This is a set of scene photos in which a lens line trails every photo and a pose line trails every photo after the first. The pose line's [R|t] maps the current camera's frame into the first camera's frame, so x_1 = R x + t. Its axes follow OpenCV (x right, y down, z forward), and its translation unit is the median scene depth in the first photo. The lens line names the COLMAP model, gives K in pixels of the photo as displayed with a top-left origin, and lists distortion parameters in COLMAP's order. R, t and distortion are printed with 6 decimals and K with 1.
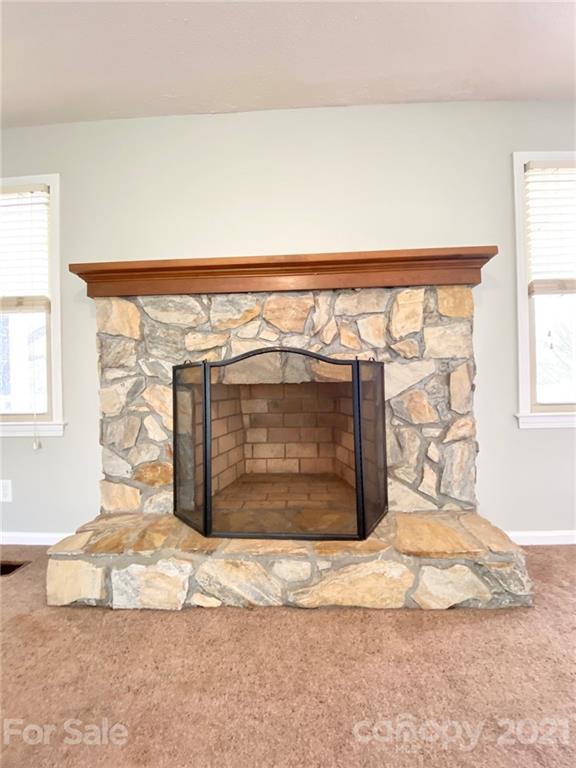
lens RADIAL K [[308.4, 0, 292.6], [0, 308.4, 381.6], [0, 0, 1]] dist [0.008285, -0.006180]
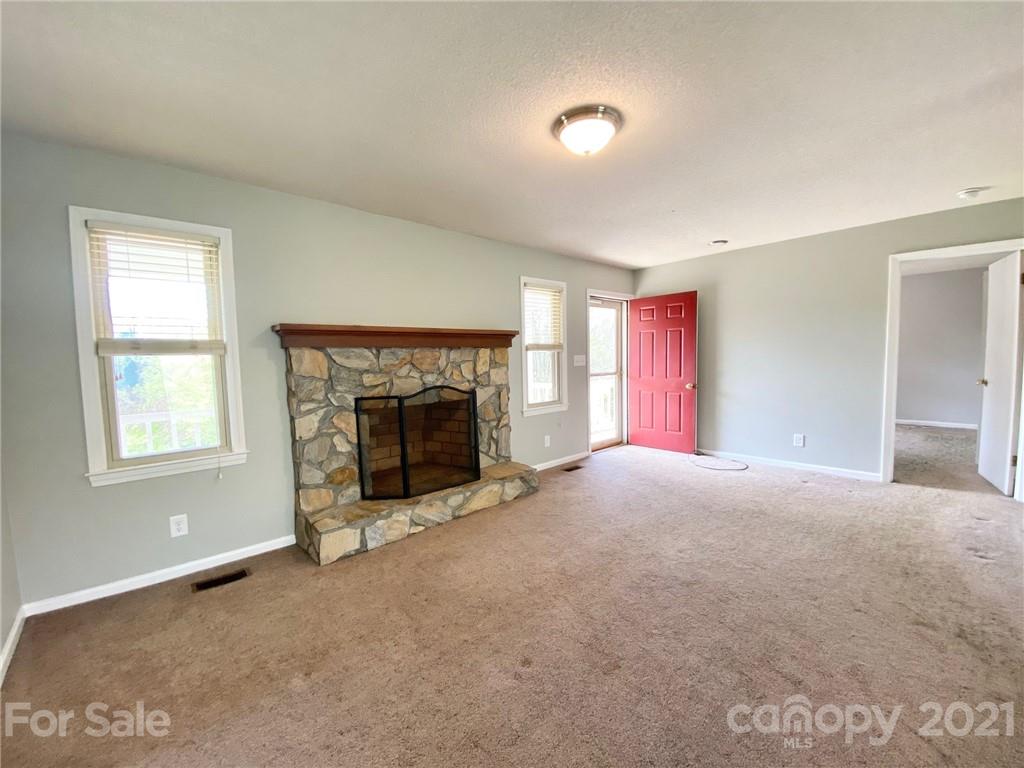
lens RADIAL K [[422.2, 0, 507.9], [0, 422.2, 385.6], [0, 0, 1]] dist [-0.012424, -0.000559]
pose [[0.708175, -0.047592, 0.704431, -1.305366], [0.017417, 0.998599, 0.049957, -0.198106], [-0.705823, -0.023110, 0.708012, -0.896994]]
